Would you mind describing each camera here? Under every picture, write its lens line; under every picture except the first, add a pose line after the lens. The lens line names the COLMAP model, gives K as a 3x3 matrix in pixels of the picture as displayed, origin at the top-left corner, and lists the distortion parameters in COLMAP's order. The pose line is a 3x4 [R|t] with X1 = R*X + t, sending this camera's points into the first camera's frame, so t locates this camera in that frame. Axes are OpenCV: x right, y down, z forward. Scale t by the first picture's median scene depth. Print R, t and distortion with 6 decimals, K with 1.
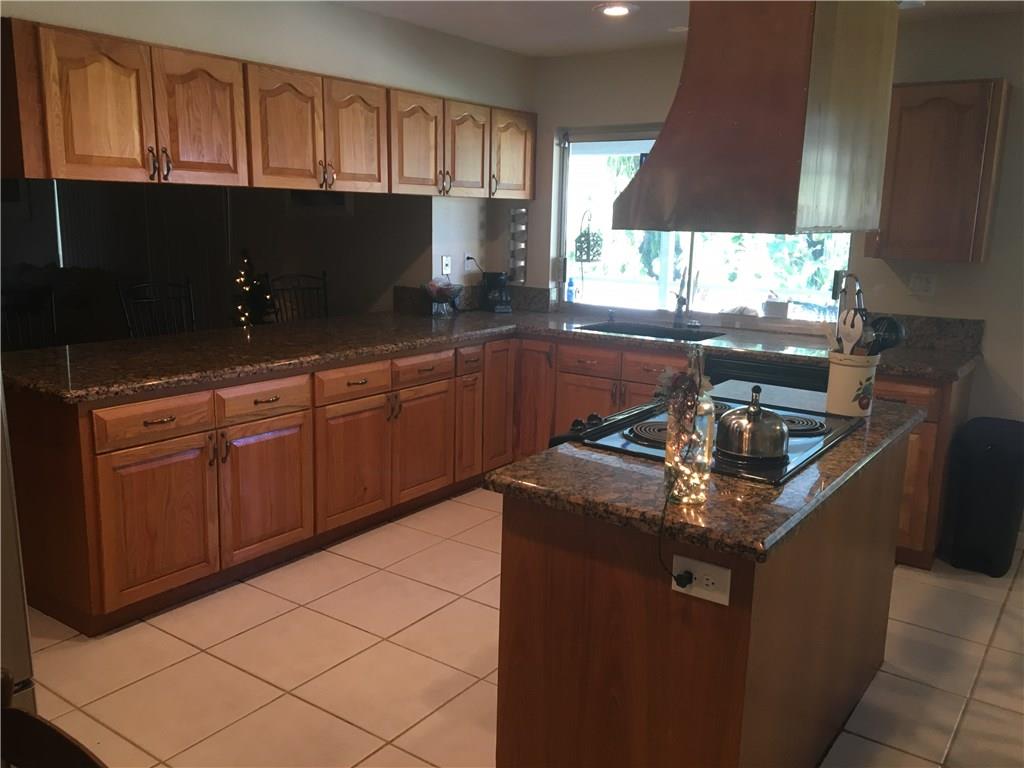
lens RADIAL K [[864.5, 0, 511.8], [0, 864.5, 384.1], [0, 0, 1]] dist [0.040946, -0.055501]
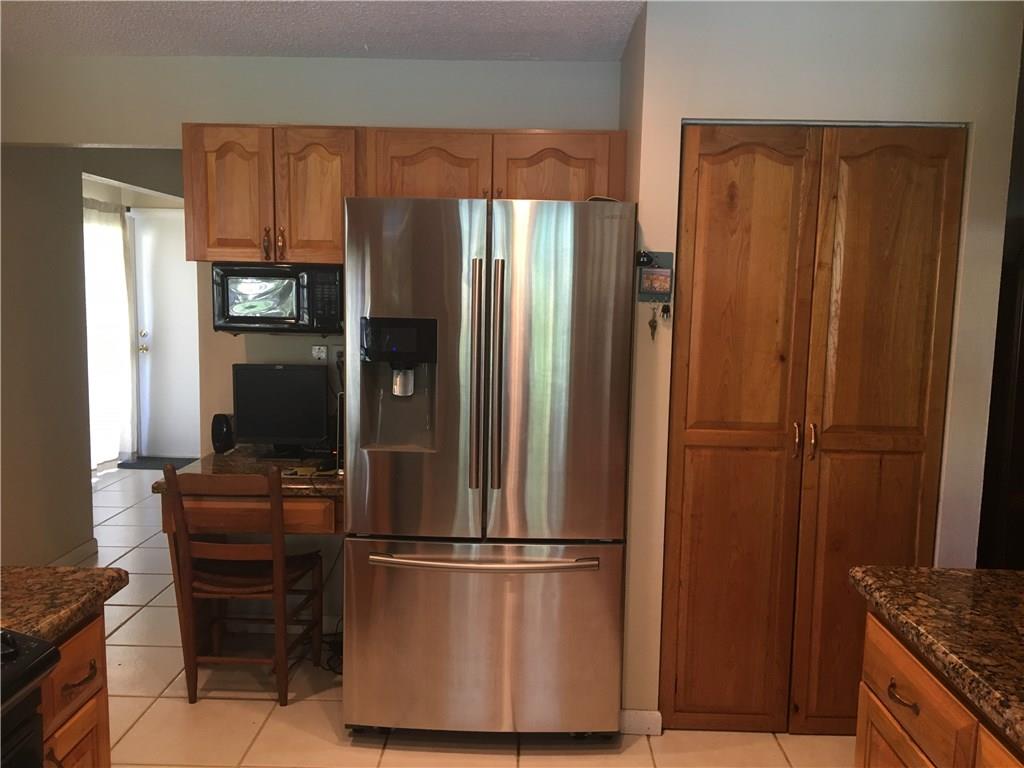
lens RADIAL K [[864.5, 0, 511.8], [0, 864.5, 384.3], [0, 0, 1]] dist [0.040946, -0.055501]
pose [[-0.823642, 0.037202, -0.565888, 0.137031], [-0.143226, 0.951853, 0.271039, -0.362862], [0.548725, 0.304289, -0.778658, 1.818804]]
